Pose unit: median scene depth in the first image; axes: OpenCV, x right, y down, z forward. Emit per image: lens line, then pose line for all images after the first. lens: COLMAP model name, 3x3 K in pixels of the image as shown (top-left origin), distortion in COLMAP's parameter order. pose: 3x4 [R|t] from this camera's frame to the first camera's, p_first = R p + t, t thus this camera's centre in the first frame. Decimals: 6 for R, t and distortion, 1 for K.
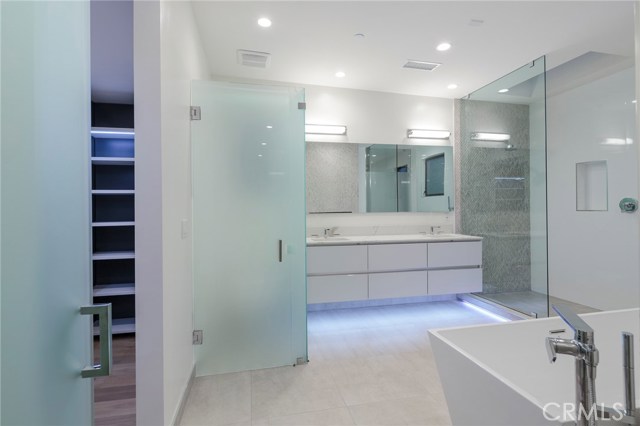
lens RADIAL K [[314.8, 0, 319.1], [0, 314.8, 210.3], [0, 0, 1]] dist [0.005969, -0.002820]
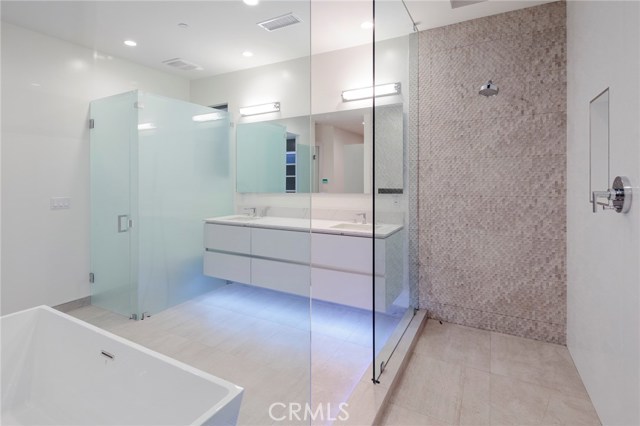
lens RADIAL K [[314.8, 0, 323.0], [0, 314.8, 183.0], [0, 0, 1]] dist [0.005969, -0.002820]
pose [[0.745234, 0.005703, -0.666778, 0.750612], [-0.002132, 0.999979, 0.006170, -0.025099], [0.666799, -0.003177, 0.745231, 0.340978]]
